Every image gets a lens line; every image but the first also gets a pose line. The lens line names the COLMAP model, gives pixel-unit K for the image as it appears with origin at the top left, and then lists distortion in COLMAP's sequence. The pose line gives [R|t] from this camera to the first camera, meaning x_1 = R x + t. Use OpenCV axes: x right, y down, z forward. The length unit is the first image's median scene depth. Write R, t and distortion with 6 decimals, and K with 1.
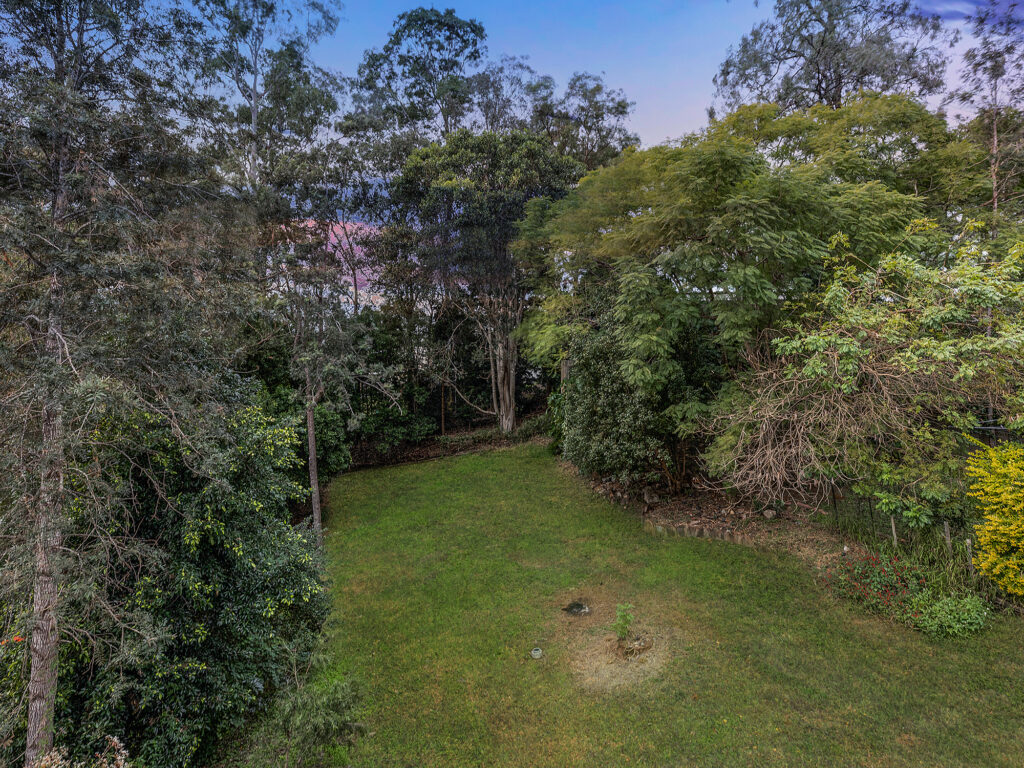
lens RADIAL K [[525.5, 0, 512.0], [0, 525.5, 384.0], [0, 0, 1]] dist [0.001333, 0.000431]
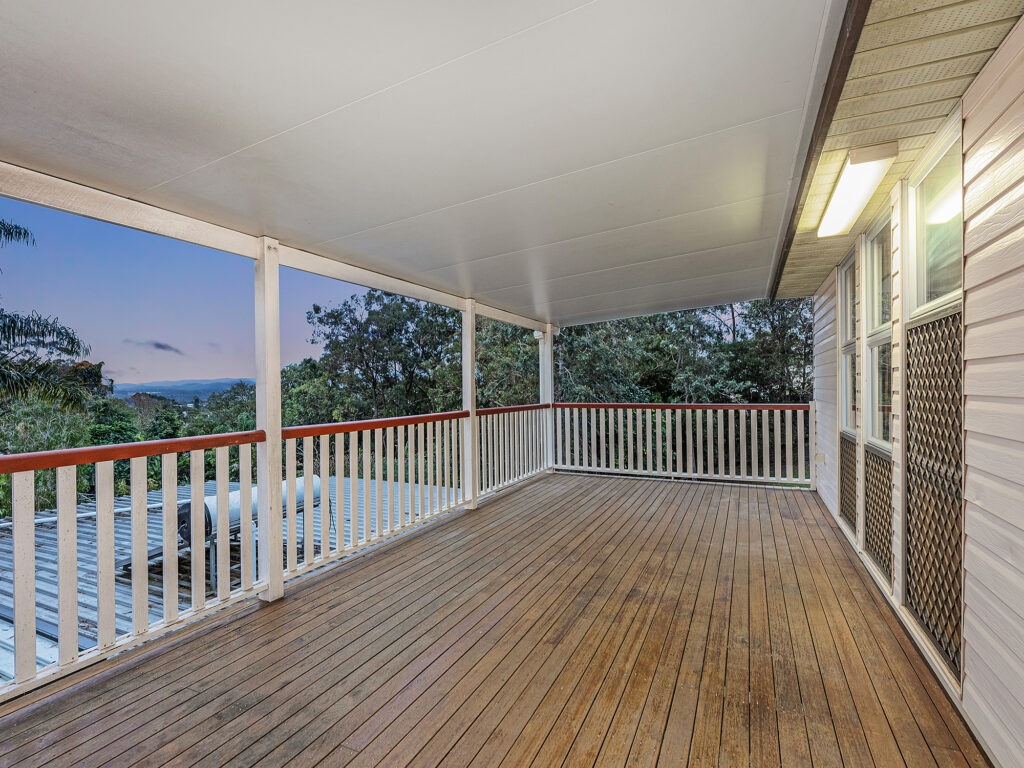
lens RADIAL K [[521.7, 0, 512.0], [0, 521.7, 384.0], [0, 0, 1]] dist [-0.000078, -0.000011]
pose [[0.716786, -0.006059, -0.697267, 0.295913], [-0.018730, 0.999434, -0.027939, 0.020659], [0.697041, 0.033086, 0.716267, -0.411011]]
